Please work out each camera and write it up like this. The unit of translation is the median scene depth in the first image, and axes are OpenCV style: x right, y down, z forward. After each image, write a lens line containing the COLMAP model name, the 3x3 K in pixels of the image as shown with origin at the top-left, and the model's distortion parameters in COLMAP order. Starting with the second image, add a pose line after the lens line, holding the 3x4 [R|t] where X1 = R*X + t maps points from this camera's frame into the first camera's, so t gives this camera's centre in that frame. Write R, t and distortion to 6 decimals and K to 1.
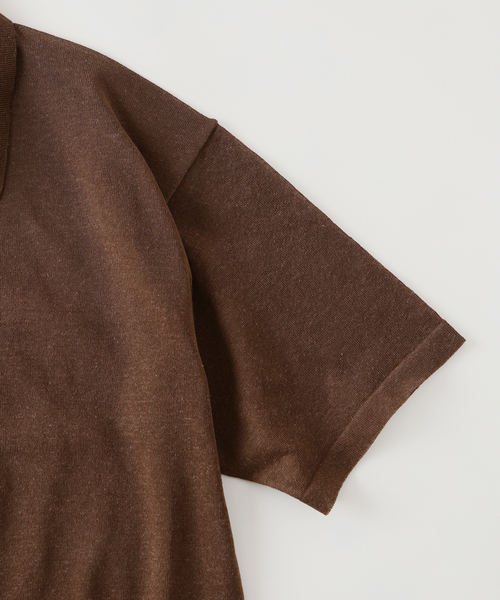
lens RADIAL K [[1154.7, 0, 250.0], [0, 1154.7, 300.0], [0, 0, 1]] dist [-0.033916, -0.173909]
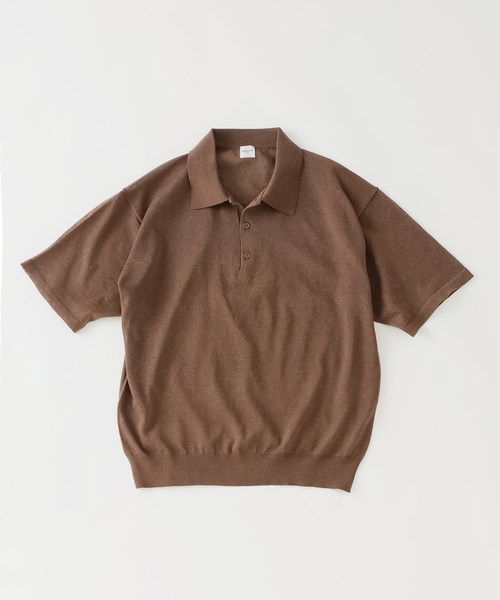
lens RADIAL K [[1051.3, 0, 250.0], [0, 1051.3, 300.0], [0, 0, 1]] dist [-0.050765, -0.031046]
pose [[0.985400, 0.037595, -0.166053, 0.090267], [-0.053597, 0.994226, -0.092962, 0.335330], [0.161600, 0.100505, 0.981725, -1.352621]]
